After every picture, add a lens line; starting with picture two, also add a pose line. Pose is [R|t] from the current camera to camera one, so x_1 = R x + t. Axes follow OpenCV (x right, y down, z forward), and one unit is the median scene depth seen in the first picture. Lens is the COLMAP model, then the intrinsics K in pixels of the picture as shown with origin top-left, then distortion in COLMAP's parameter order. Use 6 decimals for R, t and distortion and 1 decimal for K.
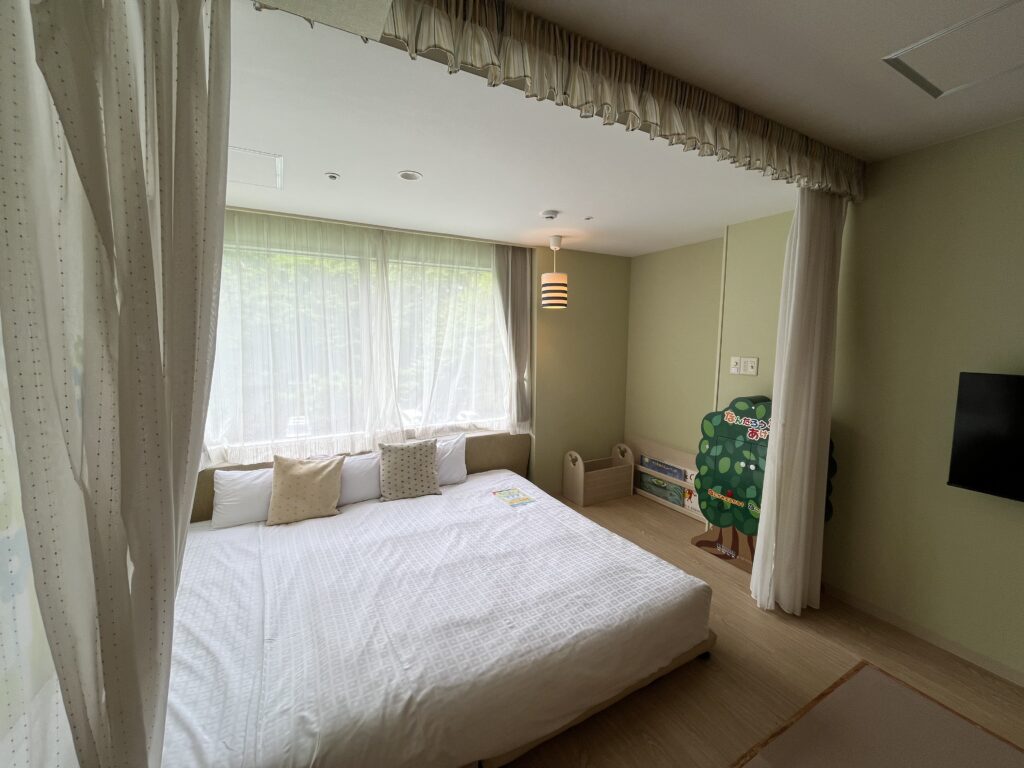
lens RADIAL K [[410.1, 0, 509.5], [0, 410.1, 380.9], [0, 0, 1]] dist [-0.007077, -0.000040]
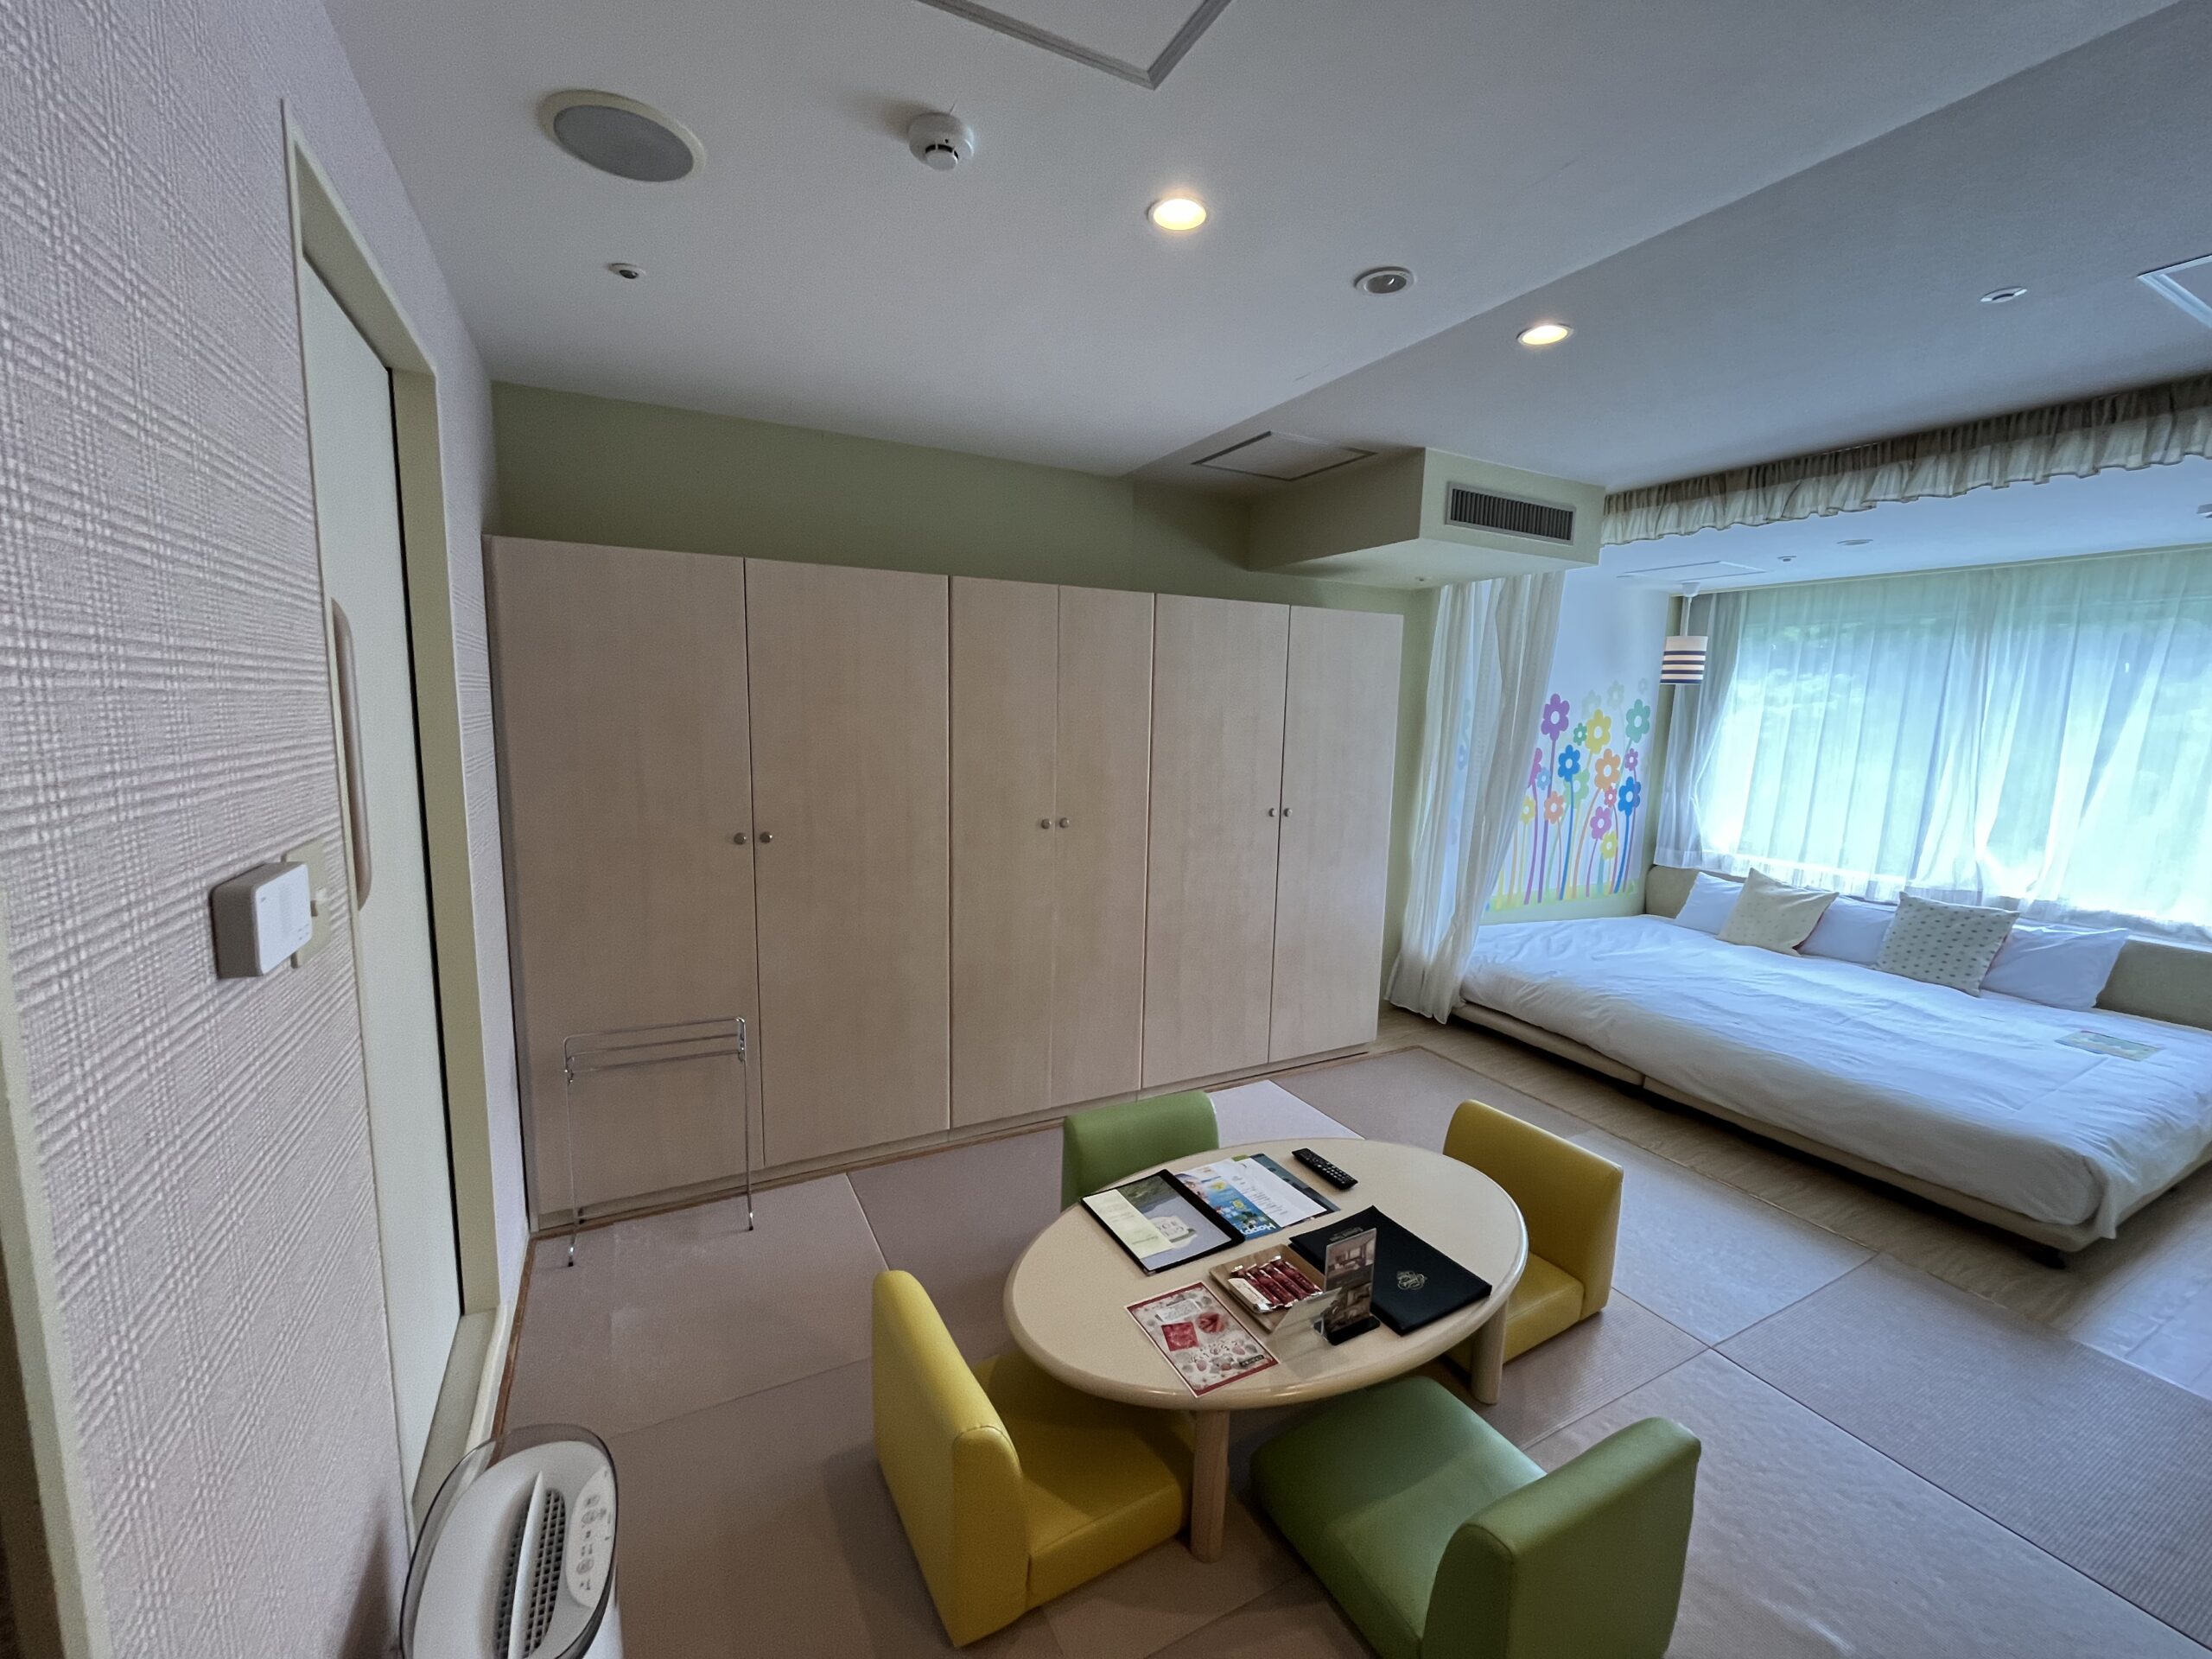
lens RADIAL K [[885.9, 0, 1100.6], [0, 885.9, 822.7], [0, 0, 1]] dist [-0.007077, -0.000040]
pose [[-0.019605, 0.121658, -0.992378, 1.136051], [-0.134152, 0.983274, 0.123192, 0.039225], [0.990767, 0.135544, -0.002956, -0.314220]]
